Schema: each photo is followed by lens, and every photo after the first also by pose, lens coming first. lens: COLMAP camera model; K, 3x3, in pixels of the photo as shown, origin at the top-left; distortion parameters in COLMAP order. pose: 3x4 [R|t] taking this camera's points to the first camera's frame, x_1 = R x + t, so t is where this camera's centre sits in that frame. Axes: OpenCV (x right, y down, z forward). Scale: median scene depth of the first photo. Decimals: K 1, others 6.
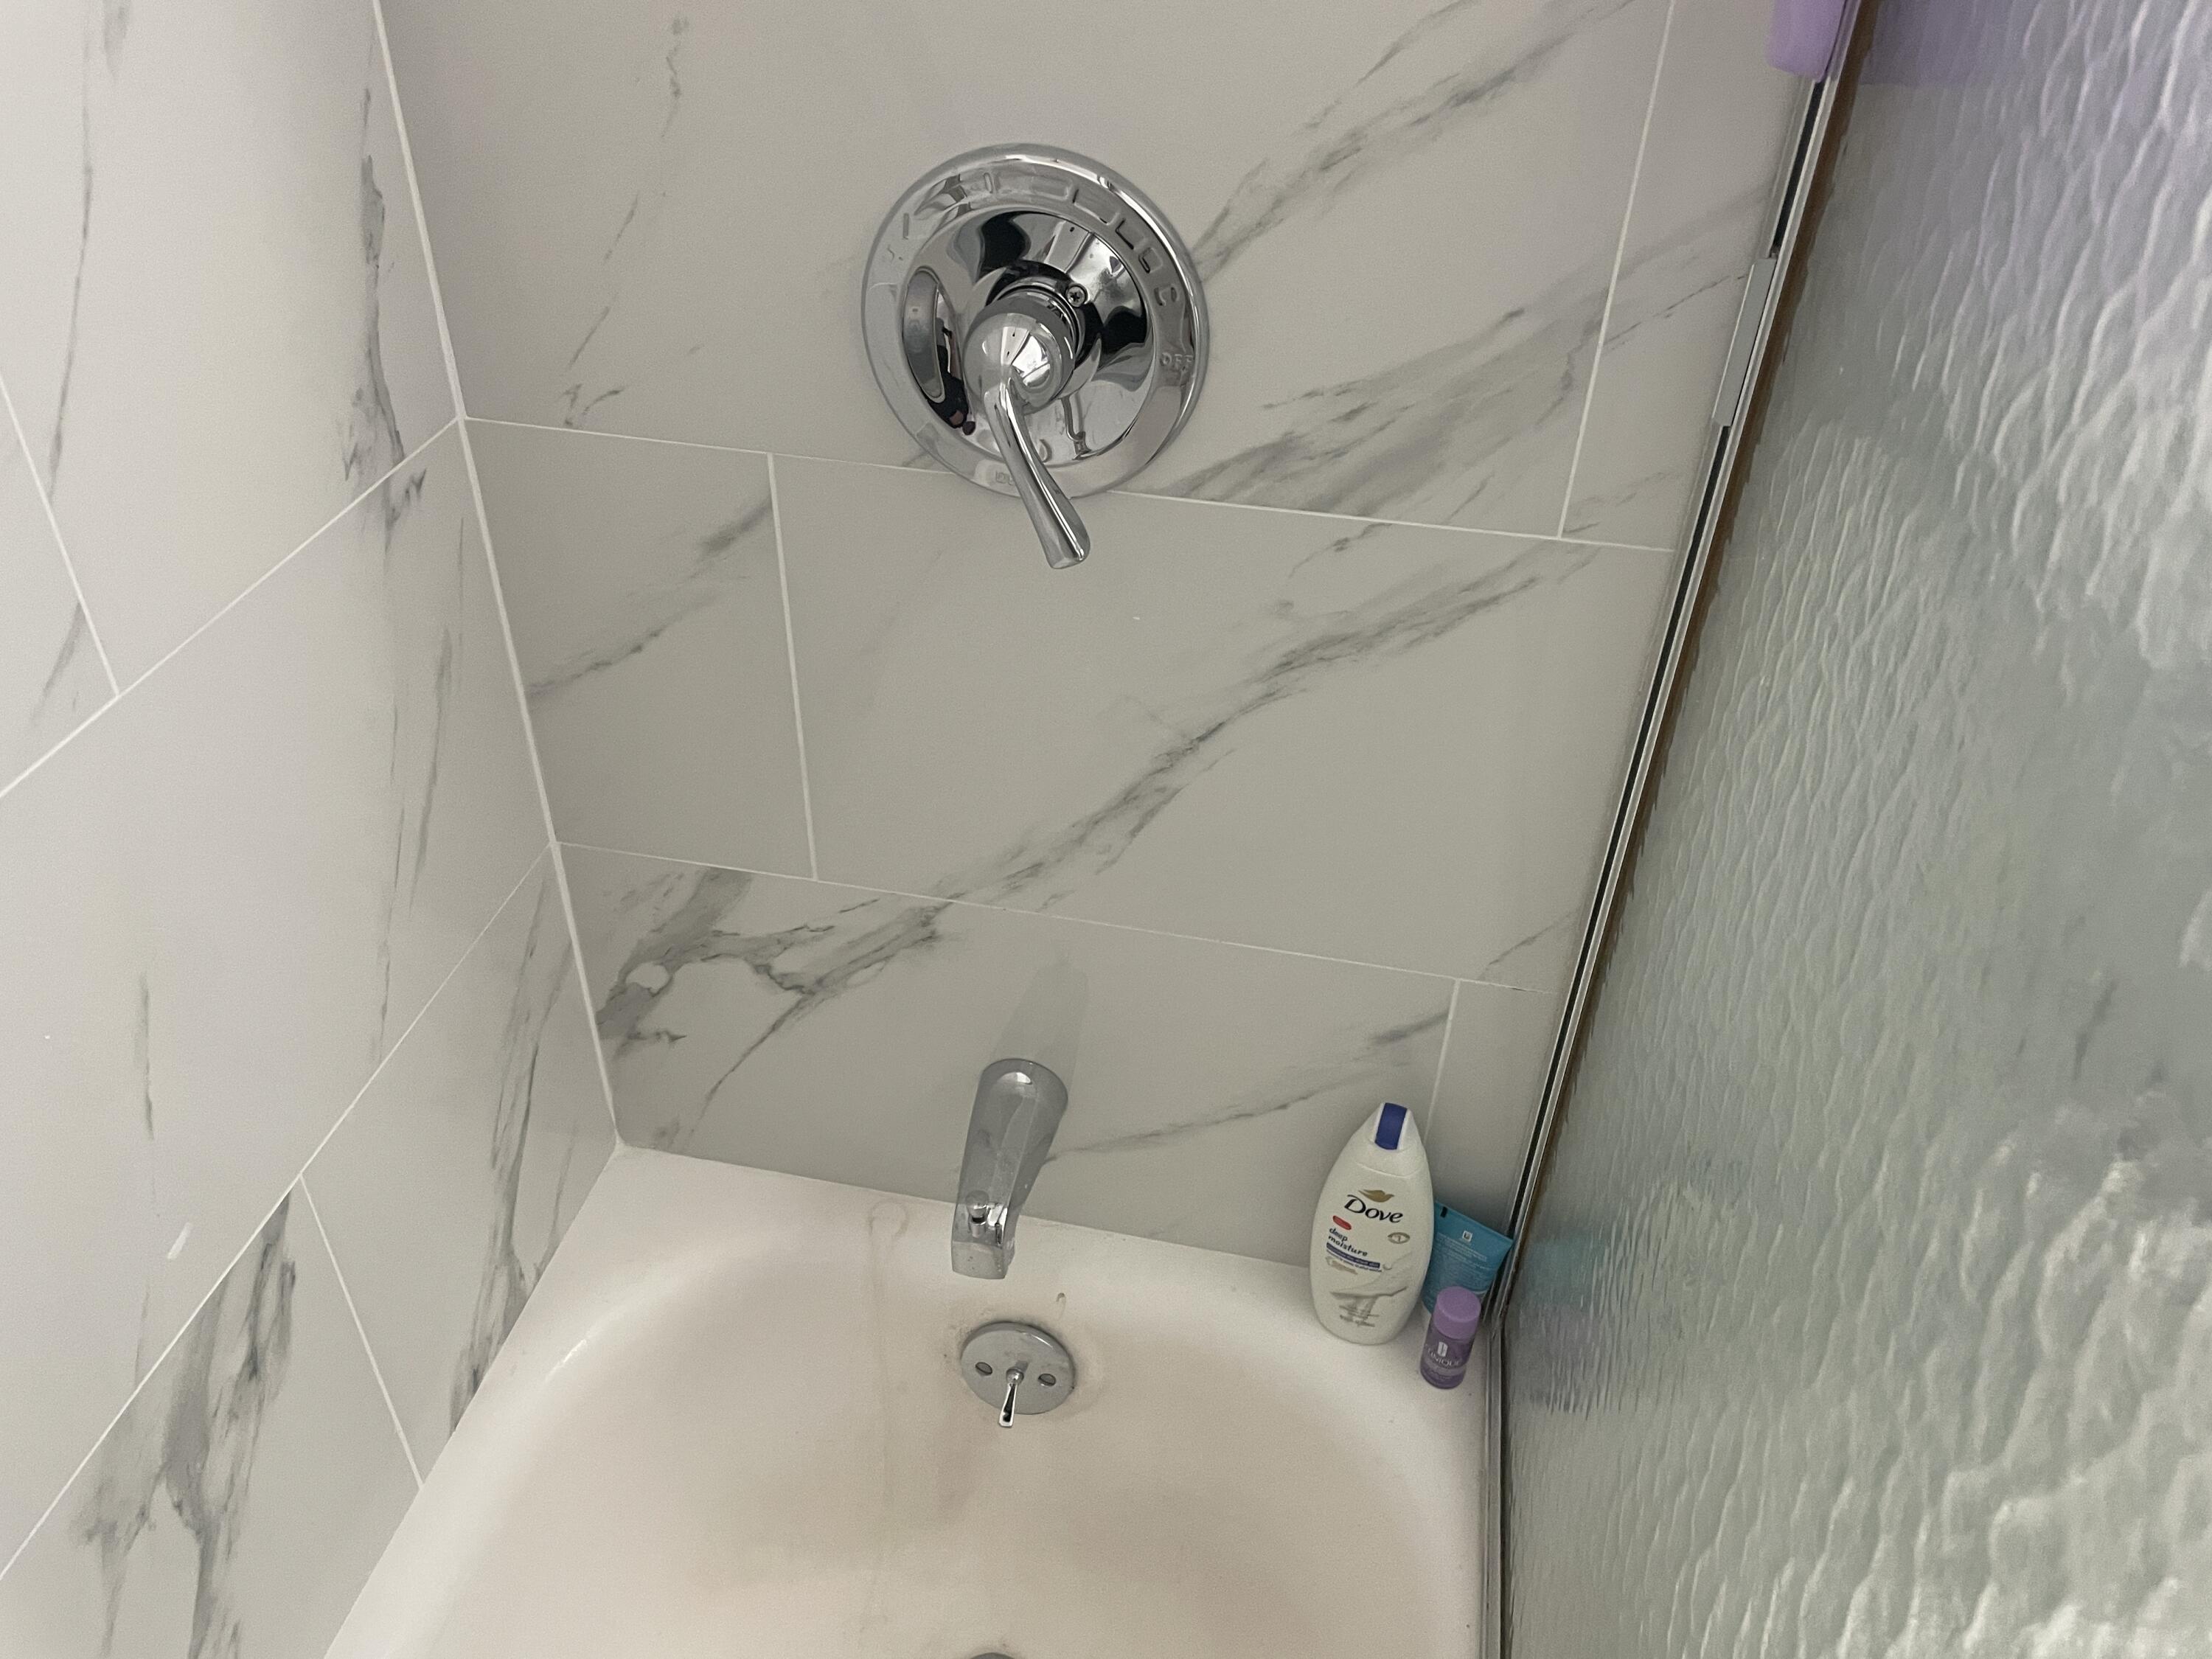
lens RADIAL K [[1685.7, 0, 1083.9], [0, 1685.7, 837.7], [0, 0, 1]] dist [0.087171, -0.110818]
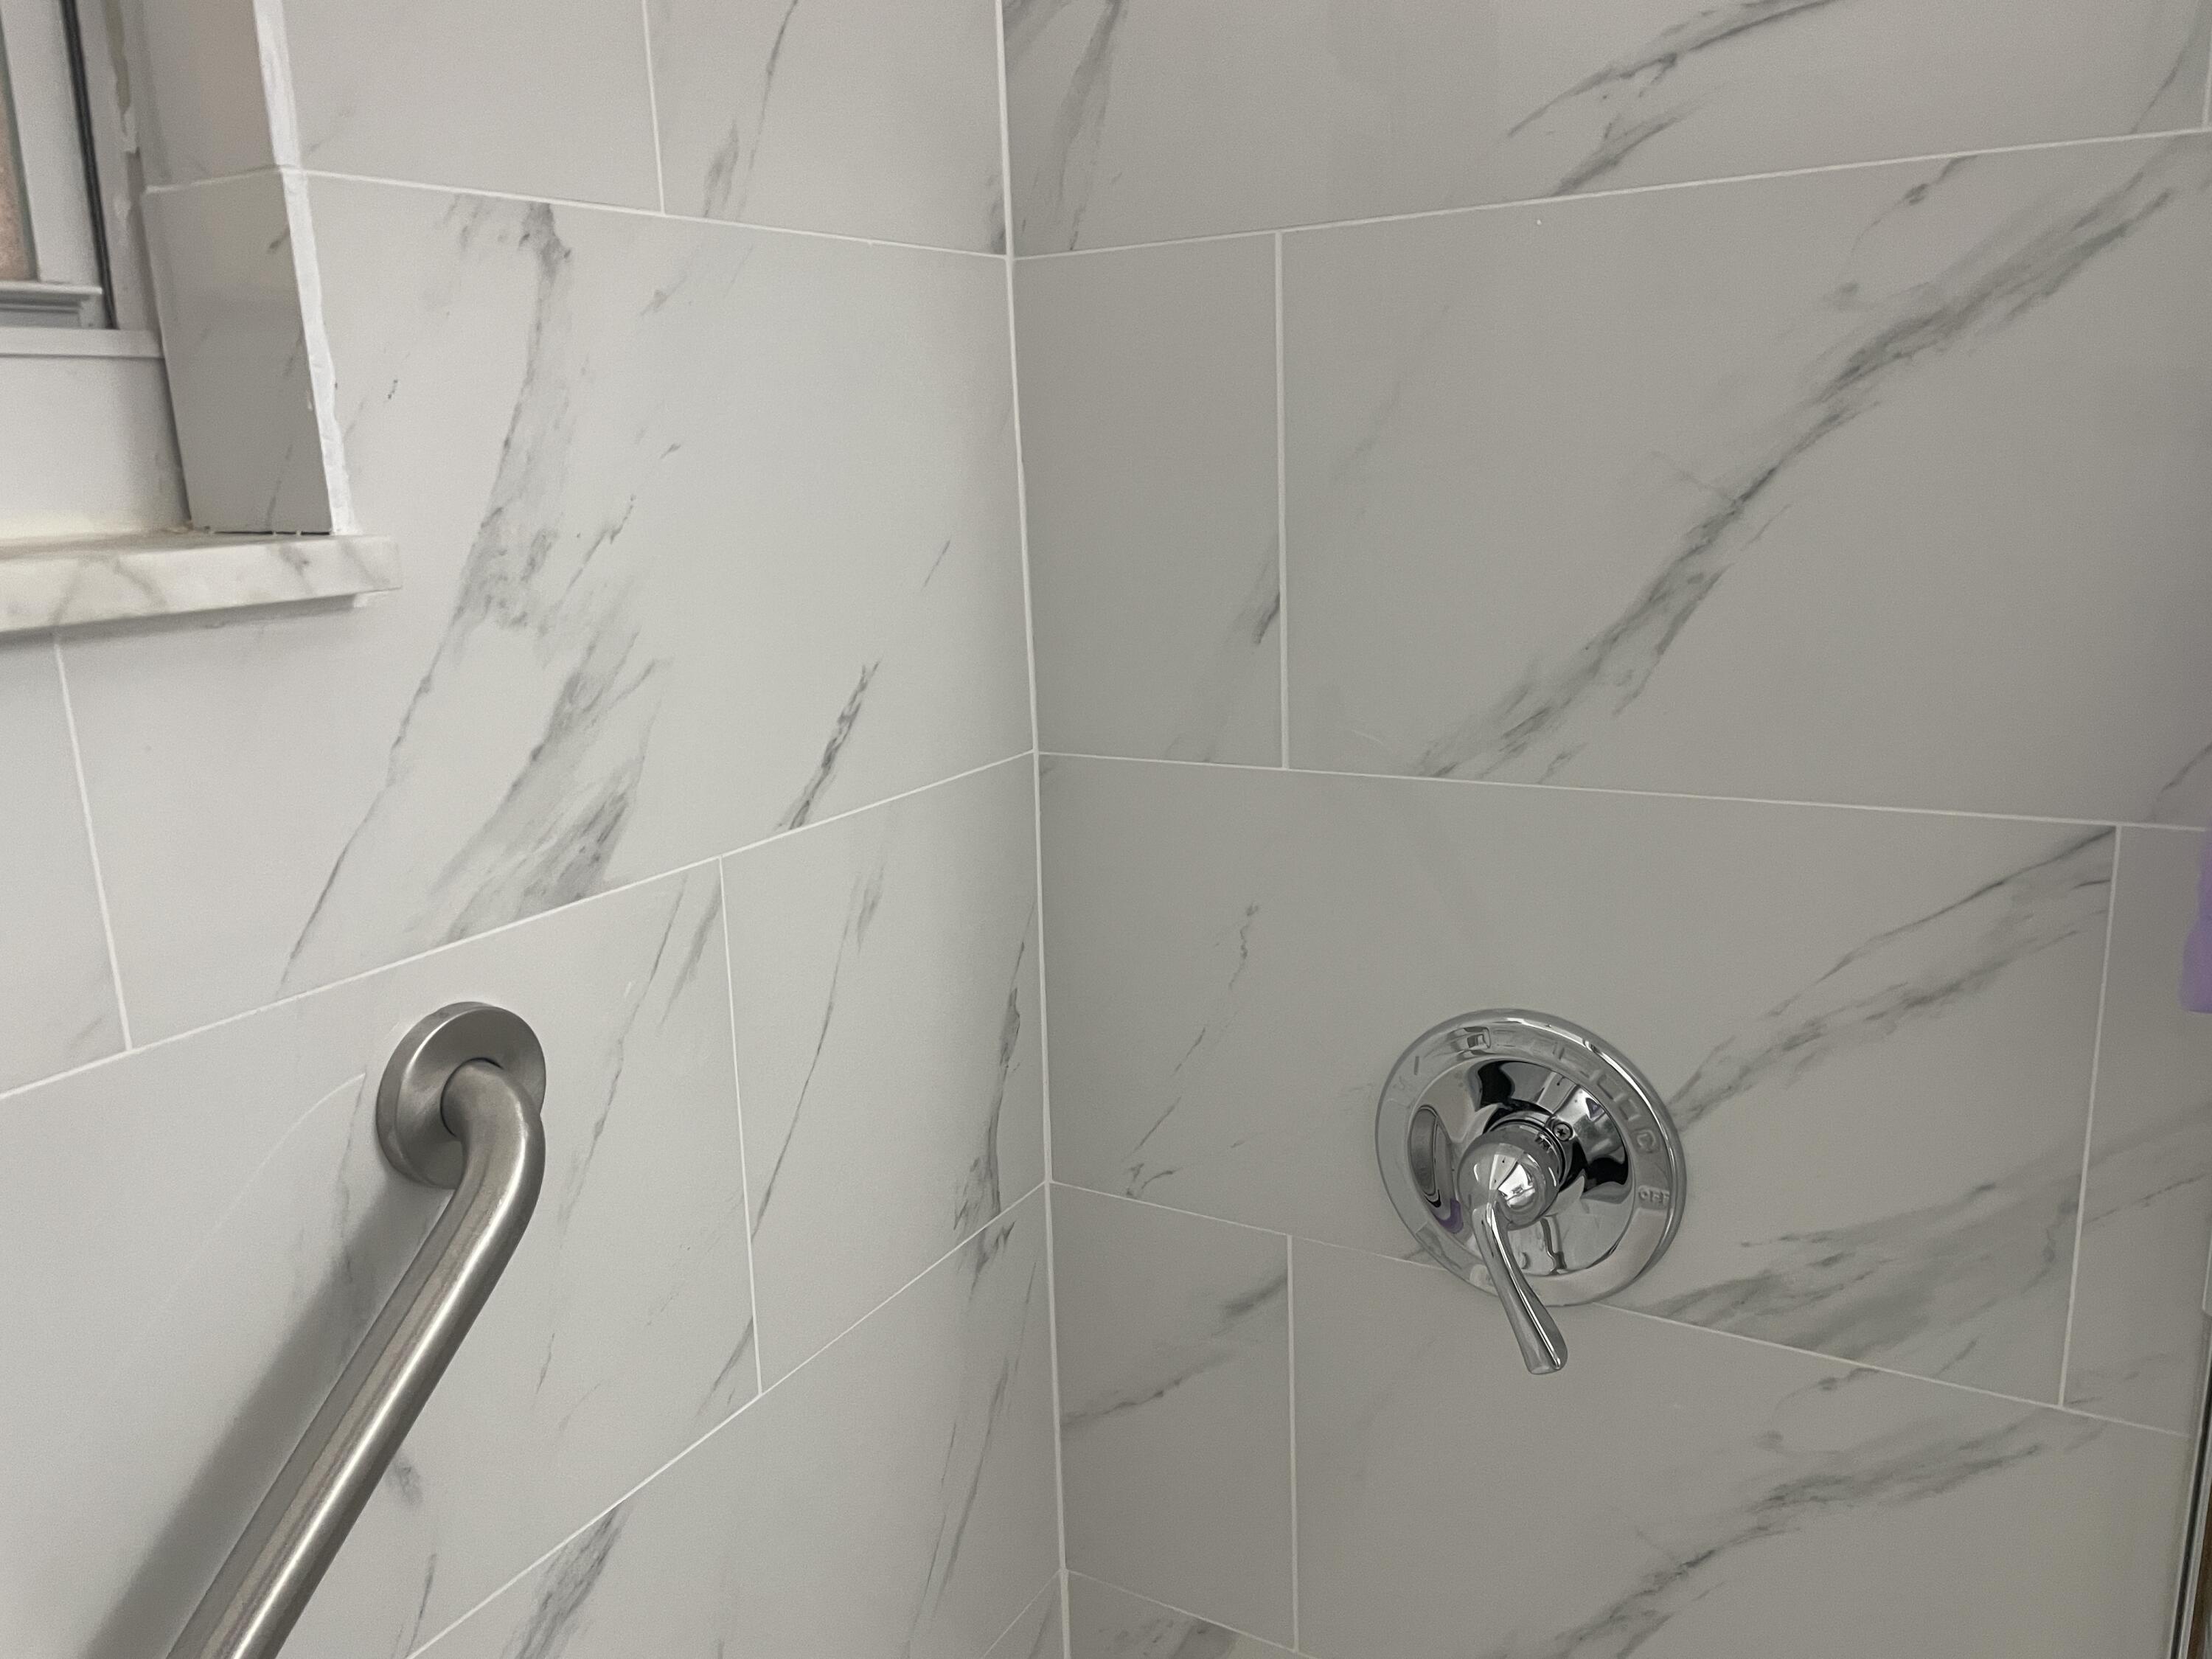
lens RADIAL K [[1685.7, 0, 1083.9], [0, 1685.7, 837.7], [0, 0, 1]] dist [0.087171, -0.110818]
pose [[0.945889, 0.020315, -0.323854, 0.057085], [-0.150892, 0.911105, -0.383561, -0.008930], [0.287273, 0.411673, 0.864869, -0.171570]]
